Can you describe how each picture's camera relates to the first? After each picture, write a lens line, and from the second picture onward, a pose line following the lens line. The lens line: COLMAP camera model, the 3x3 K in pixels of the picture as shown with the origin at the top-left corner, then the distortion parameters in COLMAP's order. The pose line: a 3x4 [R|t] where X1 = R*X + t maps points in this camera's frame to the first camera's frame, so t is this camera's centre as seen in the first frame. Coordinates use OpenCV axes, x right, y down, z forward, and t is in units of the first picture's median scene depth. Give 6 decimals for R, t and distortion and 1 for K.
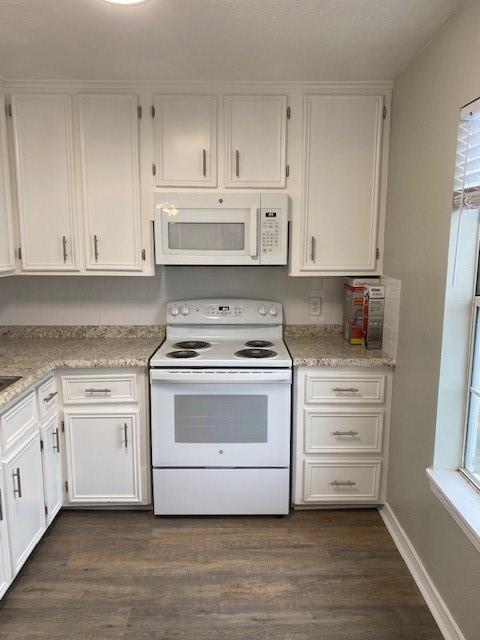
lens RADIAL K [[481.0, 0, 240.7], [0, 481.0, 319.6], [0, 0, 1]] dist [0.006941, -0.023345]
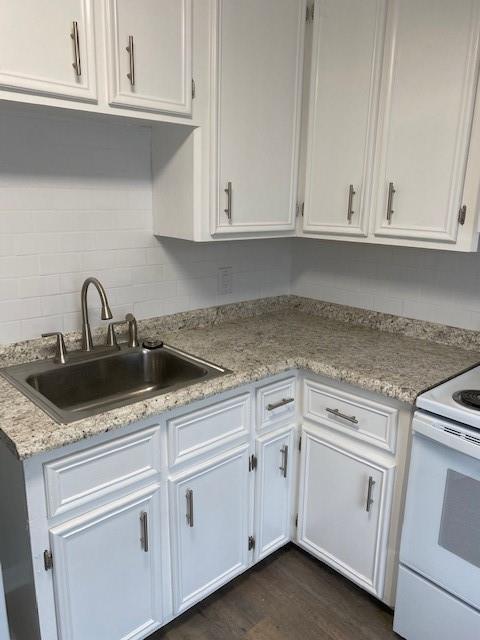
lens RADIAL K [[481.0, 0, 238.9], [0, 481.0, 317.5], [0, 0, 1]] dist [0.006941, -0.023345]
pose [[0.671170, 0.182090, -0.718592, 0.065375], [-0.135435, 0.983167, 0.122636, -0.049437], [0.728827, 0.015013, 0.684533, 0.420213]]
